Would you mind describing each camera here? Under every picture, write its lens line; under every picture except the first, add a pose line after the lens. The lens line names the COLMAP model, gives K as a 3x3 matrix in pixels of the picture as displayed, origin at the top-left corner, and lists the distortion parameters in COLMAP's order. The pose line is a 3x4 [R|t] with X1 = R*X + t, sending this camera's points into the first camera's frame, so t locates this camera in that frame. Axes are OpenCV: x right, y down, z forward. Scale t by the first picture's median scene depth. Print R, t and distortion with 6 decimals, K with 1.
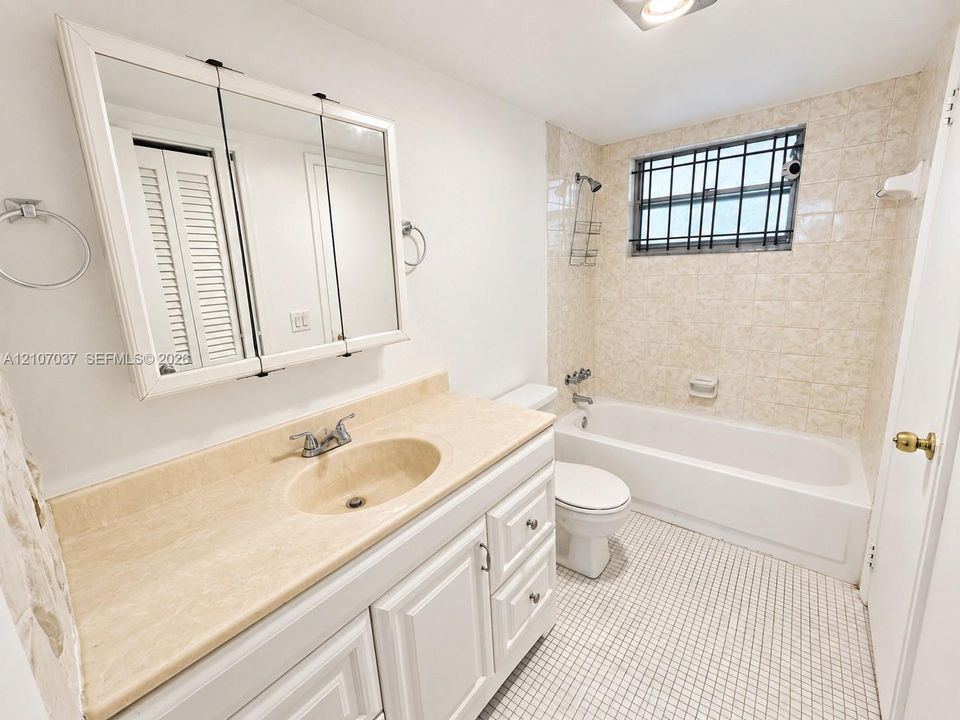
lens RADIAL K [[406.3, 0, 490.3], [0, 406.3, 348.4], [0, 0, 1]] dist [0.003081, 0.000197]
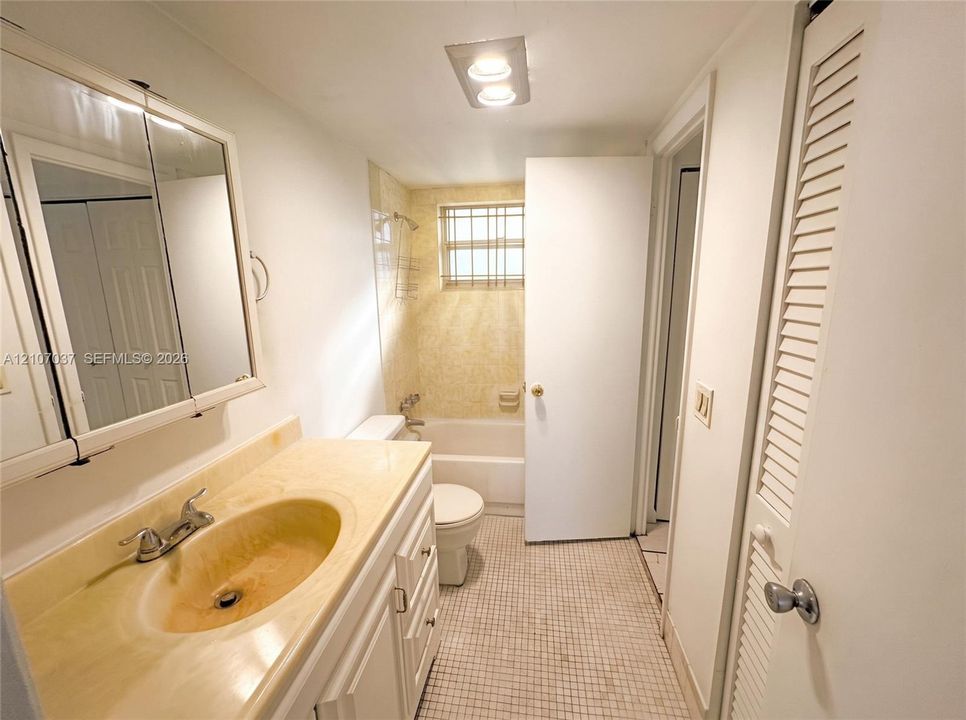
lens RADIAL K [[383.5, 0, 502.7], [0, 383.5, 357.9], [0, 0, 1]] dist [0.000423, 0.000185]
pose [[0.843498, -0.072132, 0.532267, -0.119846], [0.090864, 0.995822, -0.009043, -0.017090], [-0.529391, 0.055992, 0.846528, 0.024612]]
